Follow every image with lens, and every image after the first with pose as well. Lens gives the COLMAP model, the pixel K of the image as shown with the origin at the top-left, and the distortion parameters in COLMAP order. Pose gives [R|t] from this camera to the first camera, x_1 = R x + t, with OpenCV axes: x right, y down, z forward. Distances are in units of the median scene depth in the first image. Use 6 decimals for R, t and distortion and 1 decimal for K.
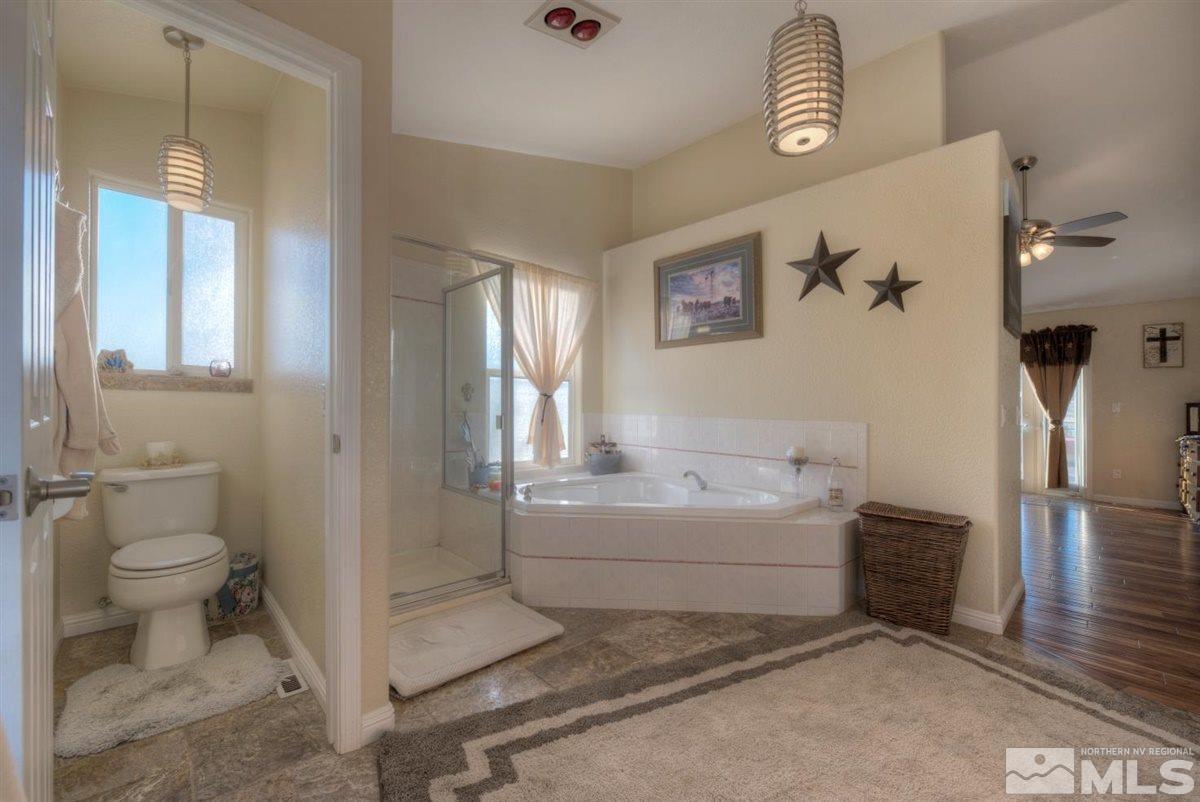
lens RADIAL K [[479.0, 0, 601.8], [0, 479.0, 388.1], [0, 0, 1]] dist [-0.001856, -0.000756]
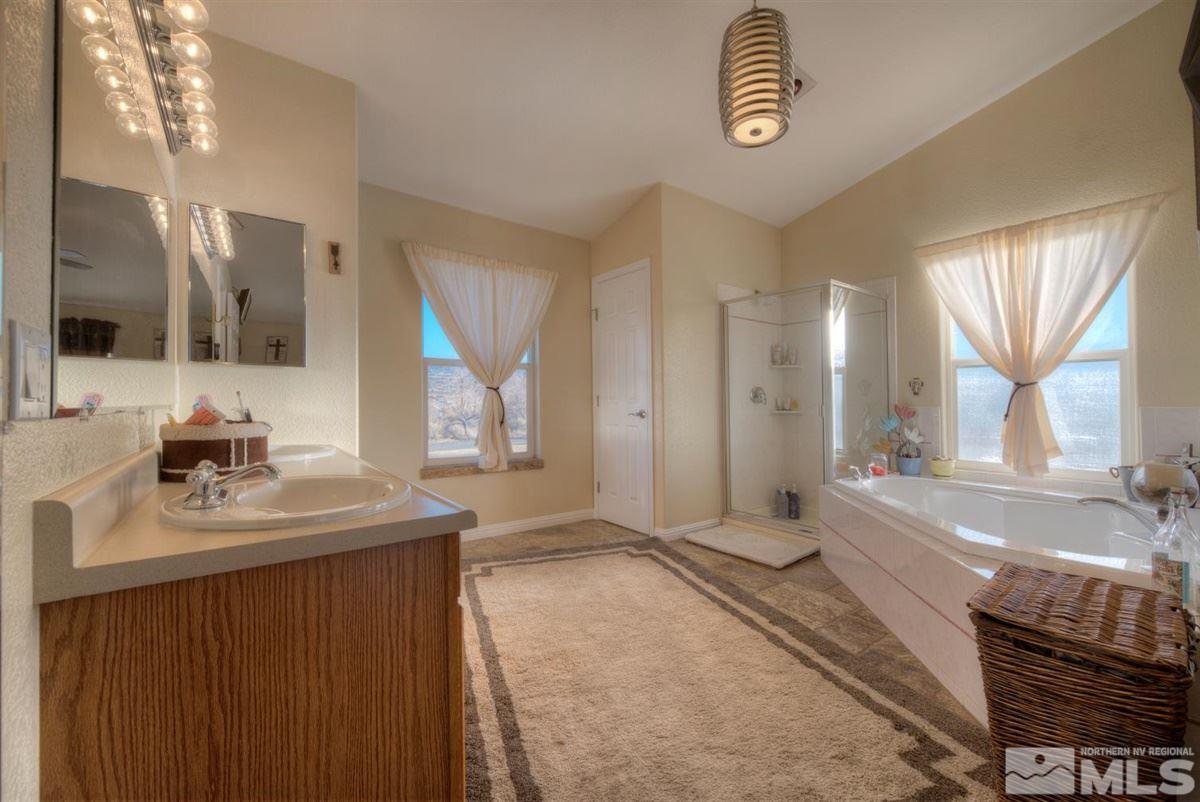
lens RADIAL K [[479.0, 0, 601.8], [0, 479.0, 388.1], [0, 0, 1]] dist [-0.001856, -0.000756]
pose [[-0.109514, -0.051934, -0.992628, 1.149615], [0.030991, 0.997970, -0.055632, 0.068337], [0.993502, -0.036855, -0.107682, 0.600655]]
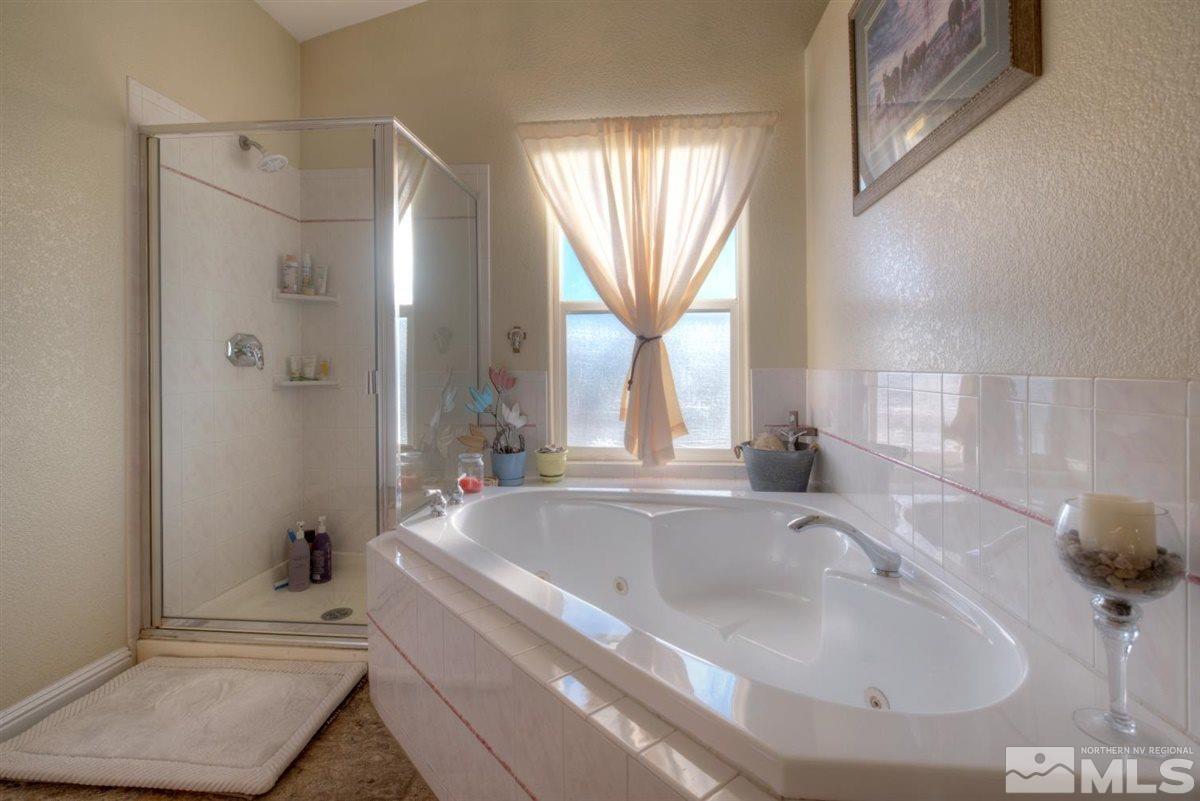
lens RADIAL K [[558.6, 0, 597.4], [0, 558.6, 358.8], [0, 0, 1]] dist [0.002534, 0.000517]
pose [[0.648124, -0.028603, -0.760997, 0.547189], [0.045180, 0.998978, 0.000932, 0.056604], [0.760193, -0.034986, 0.648754, 0.797366]]
